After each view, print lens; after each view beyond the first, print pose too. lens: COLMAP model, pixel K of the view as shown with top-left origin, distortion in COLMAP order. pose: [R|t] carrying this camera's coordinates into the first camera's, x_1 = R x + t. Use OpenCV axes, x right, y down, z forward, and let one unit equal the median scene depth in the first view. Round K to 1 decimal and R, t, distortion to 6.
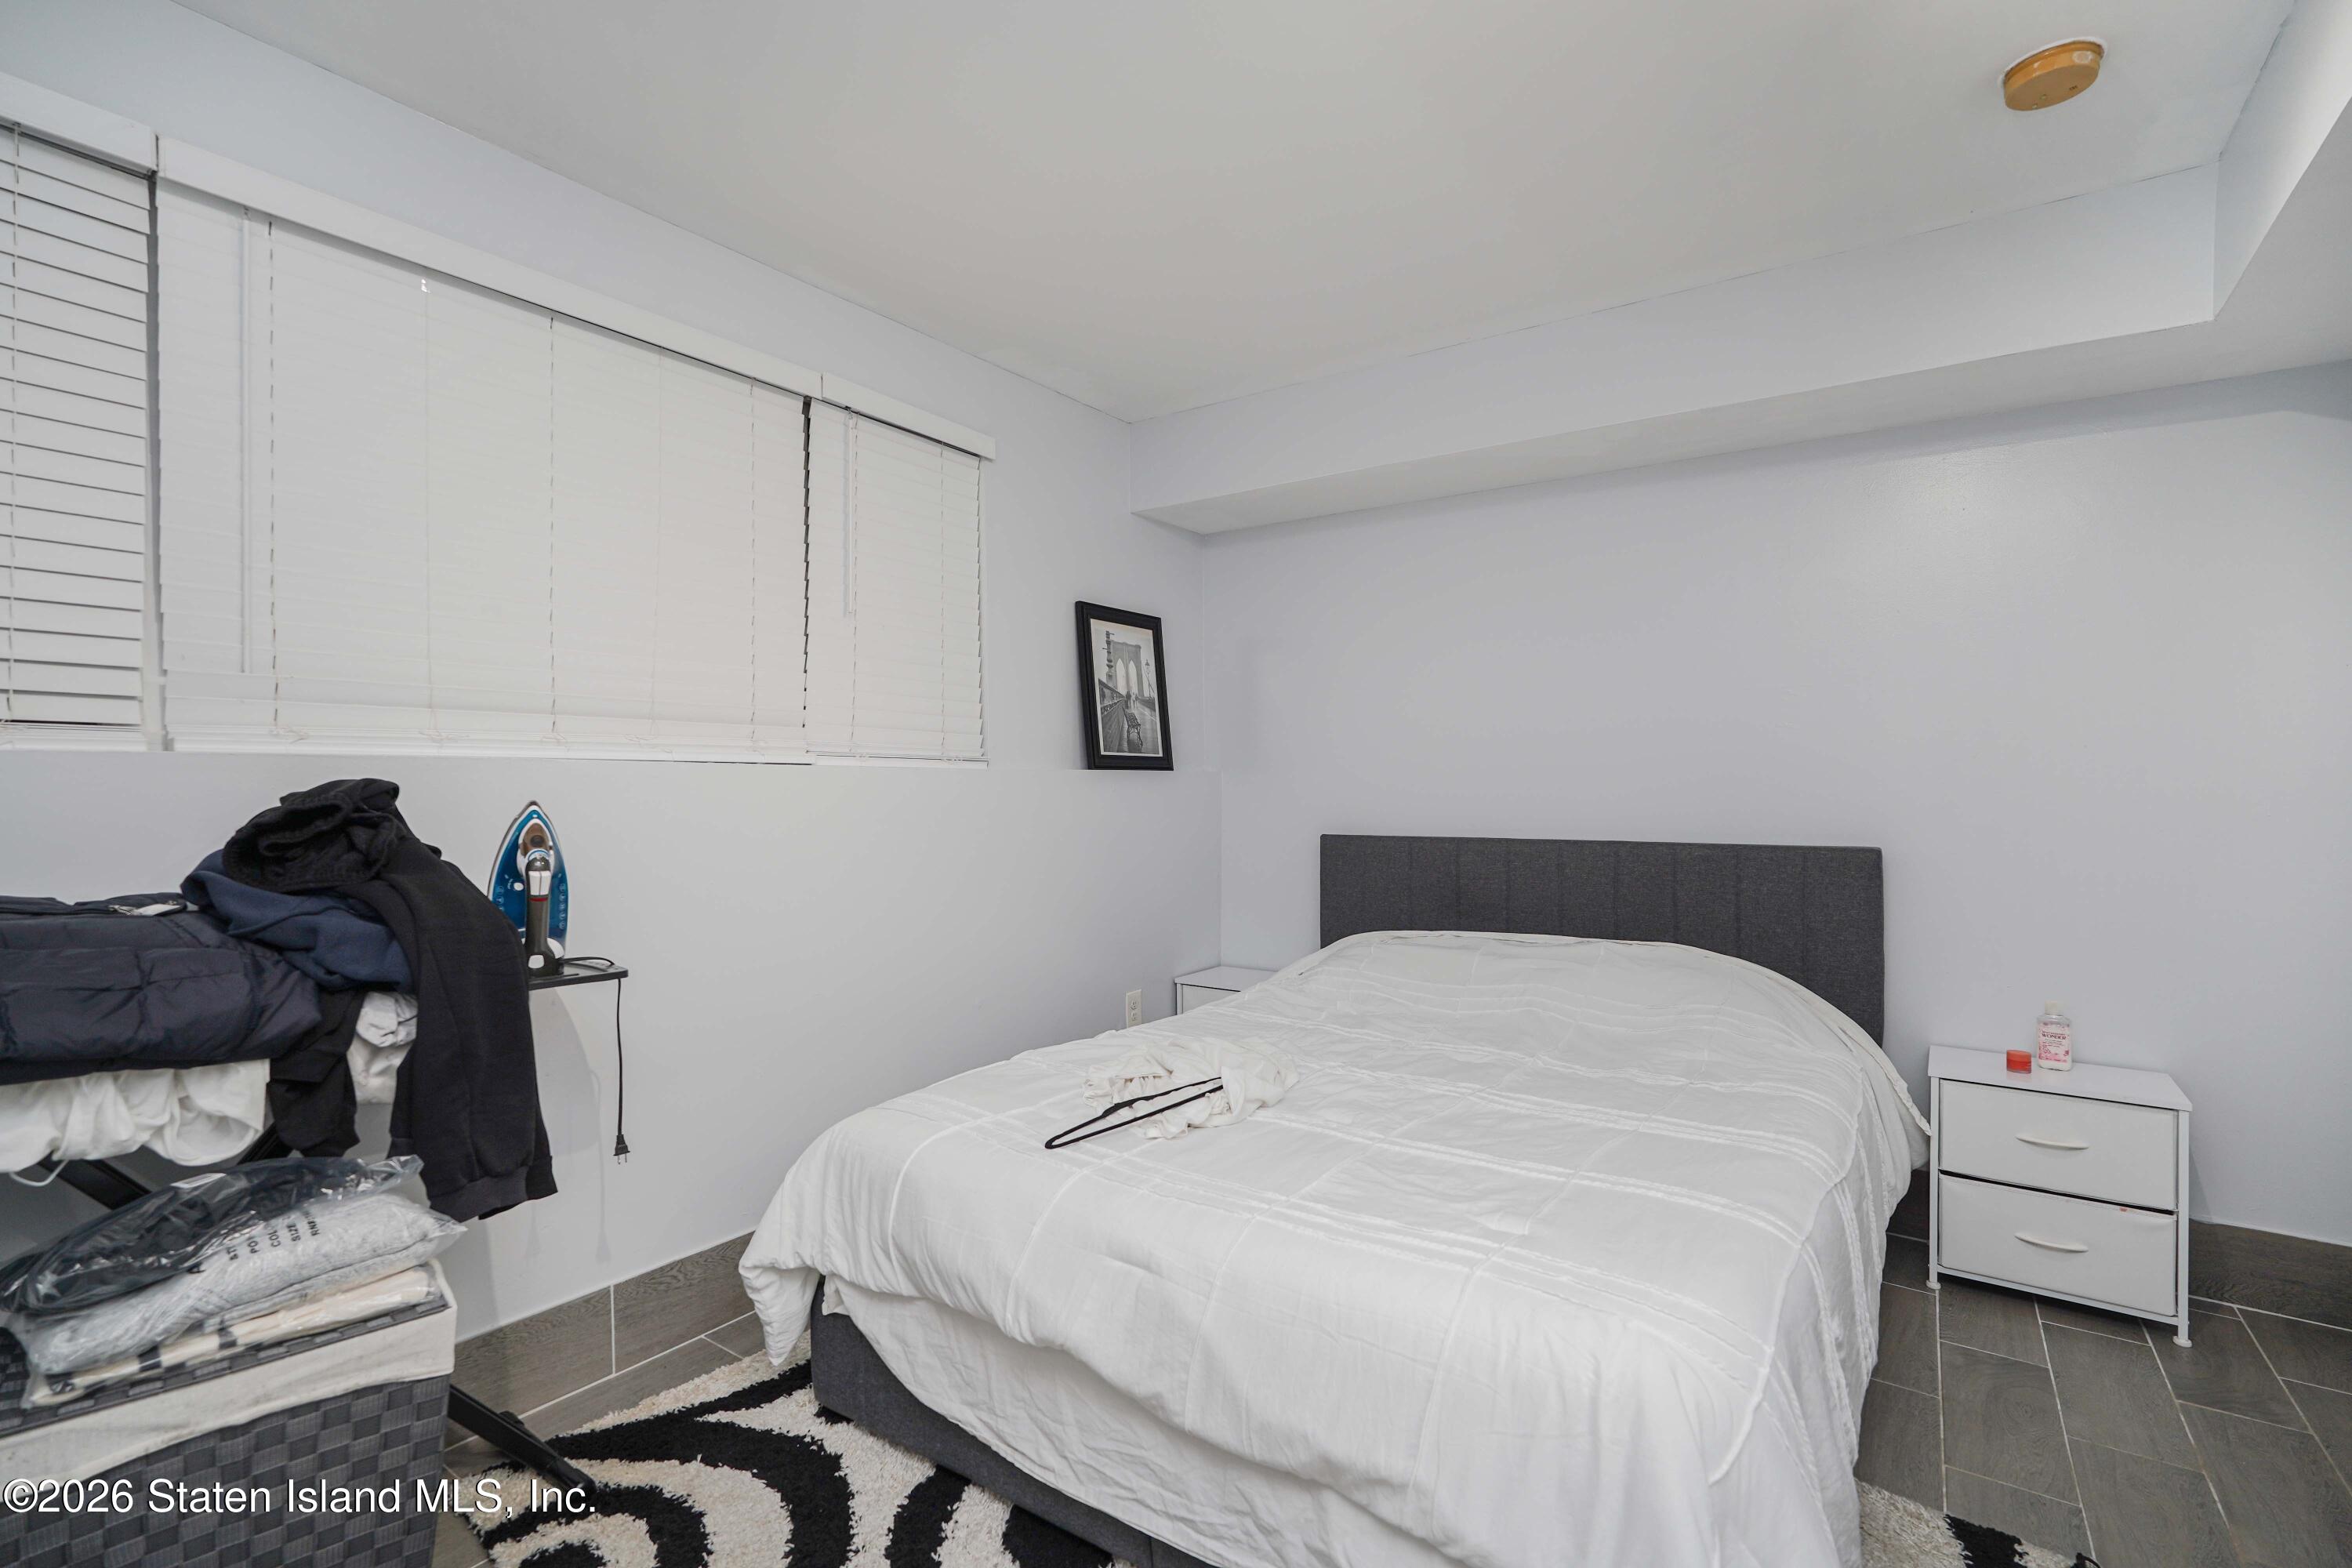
lens RADIAL K [[1040.4, 0, 1245.4], [0, 1040.4, 781.2], [0, 0, 1]] dist [-0.012336, 0.008389]
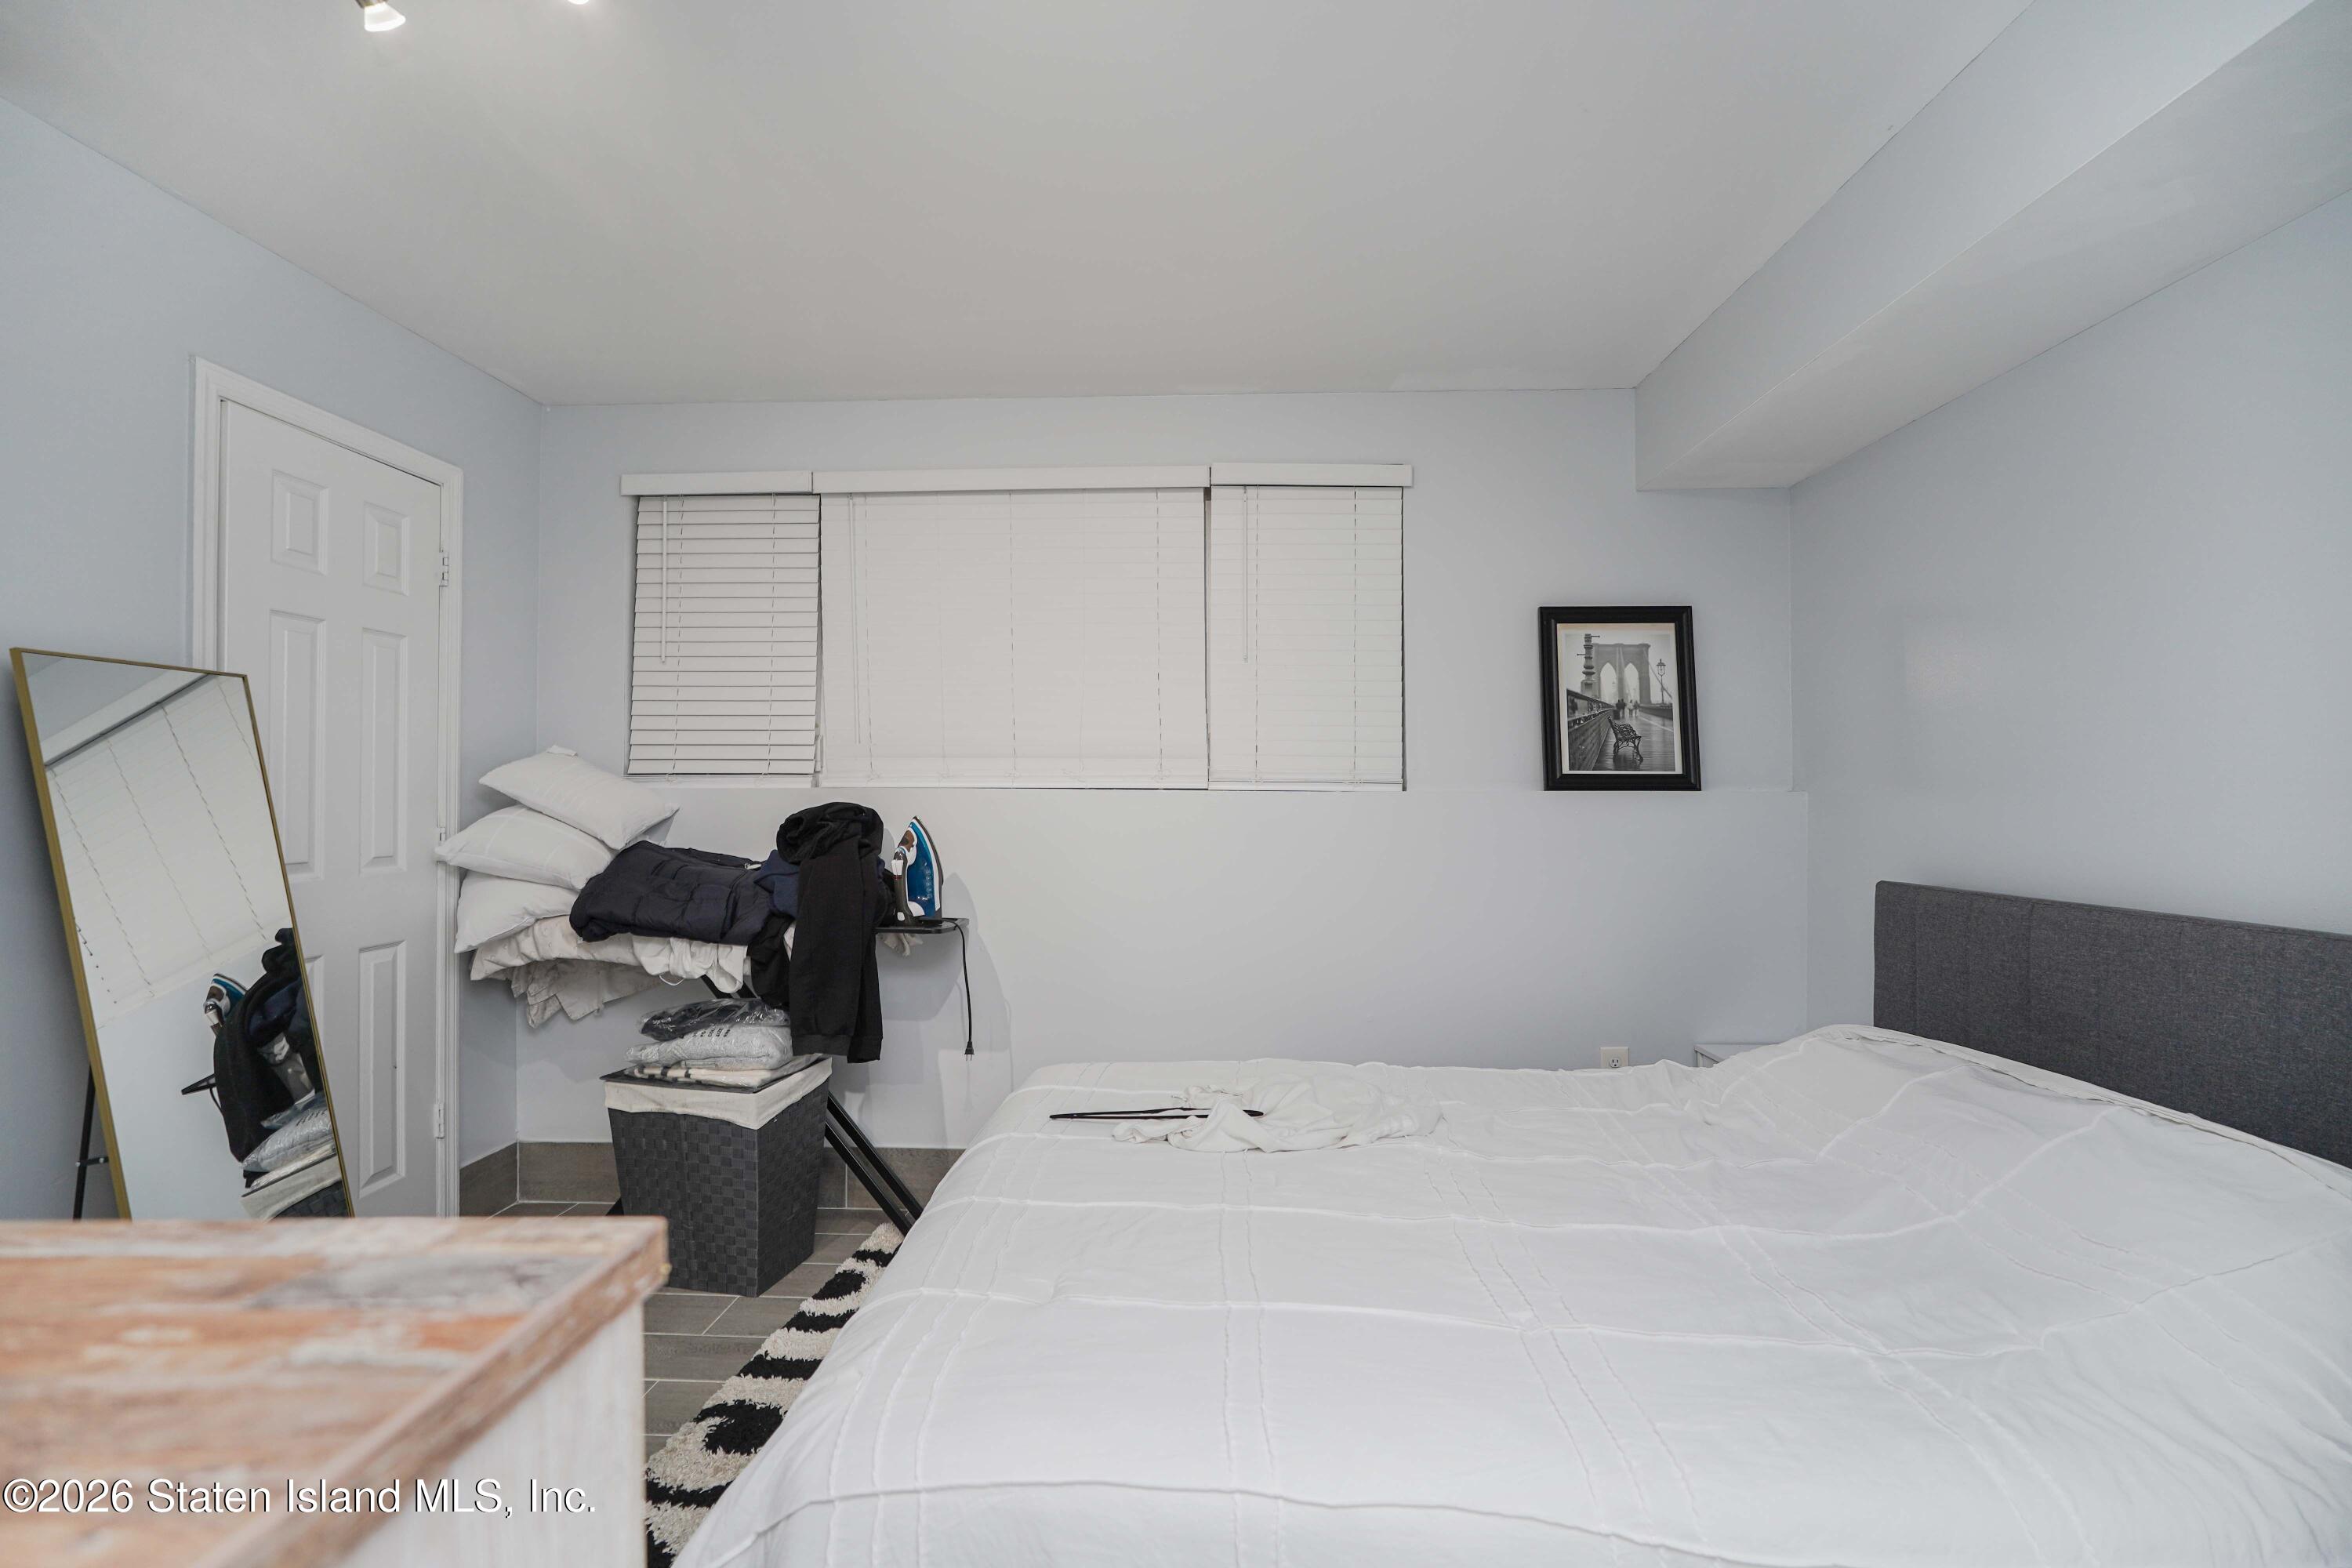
lens RADIAL K [[1040.4, 0, 1186.4], [0, 1040.4, 784.9], [0, 0, 1]] dist [-0.012336, 0.008389]
pose [[0.539069, -0.008787, -0.842216, 0.435474], [-0.001773, 0.999932, -0.011567, -0.005005], [0.842260, 0.007728, 0.539017, 0.240663]]
